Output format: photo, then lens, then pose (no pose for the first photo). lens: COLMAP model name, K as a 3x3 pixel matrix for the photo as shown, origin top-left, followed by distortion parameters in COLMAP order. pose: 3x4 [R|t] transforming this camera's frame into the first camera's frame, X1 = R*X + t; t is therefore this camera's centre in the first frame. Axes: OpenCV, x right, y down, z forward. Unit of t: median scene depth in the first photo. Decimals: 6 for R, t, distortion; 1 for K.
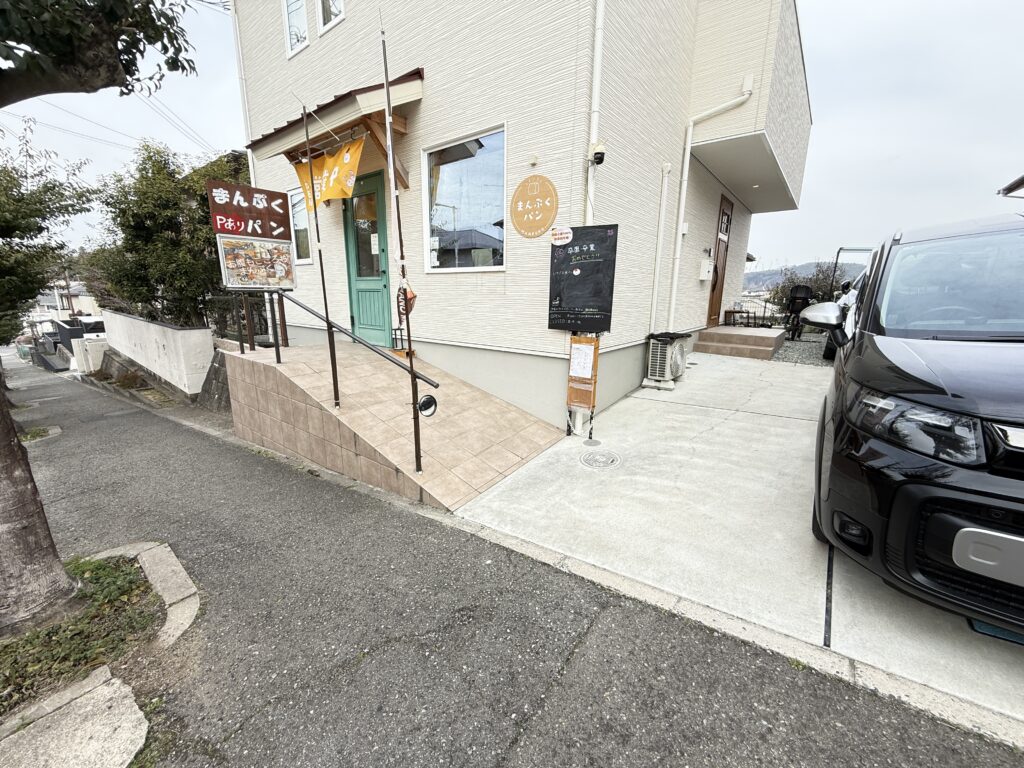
lens RADIAL K [[407.6, 0, 508.4], [0, 407.6, 385.7], [0, 0, 1]] dist [0.000808, -0.000028]
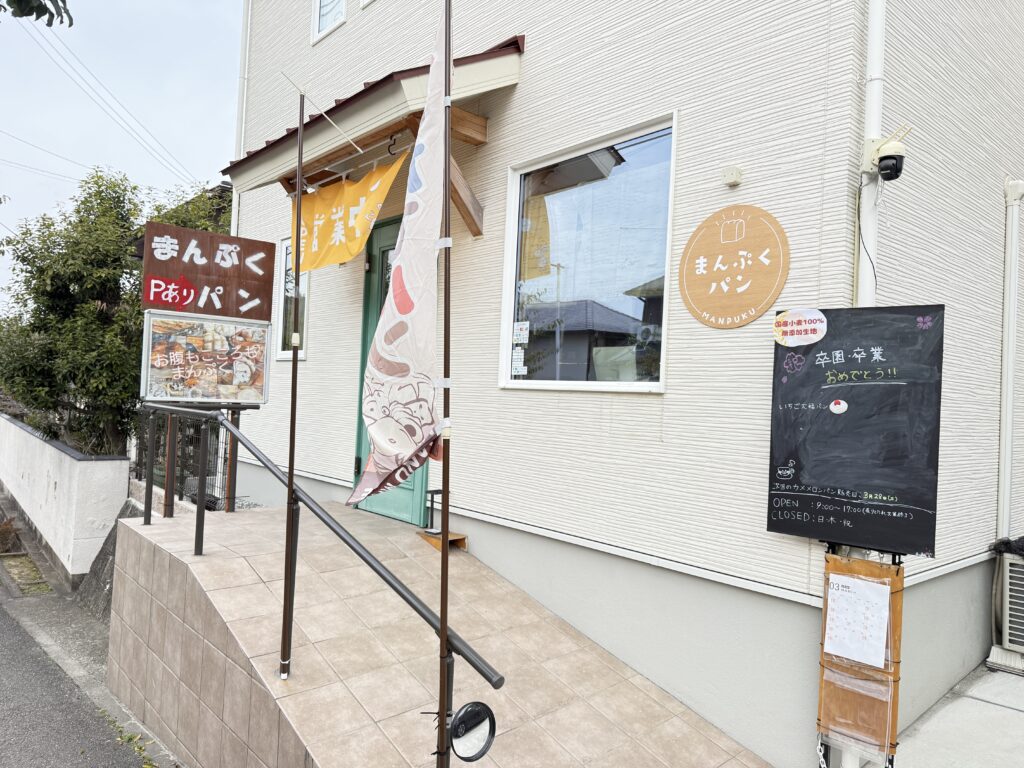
lens RADIAL K [[724.4, 0, 511.8], [0, 724.4, 384.6], [0, 0, 1]] dist [0.026090, -0.015747]
pose [[0.982734, 0.031189, -0.182376, -0.026583], [-0.075098, 0.968084, -0.239112, -0.072360], [0.169098, 0.248680, 0.953711, 0.158199]]
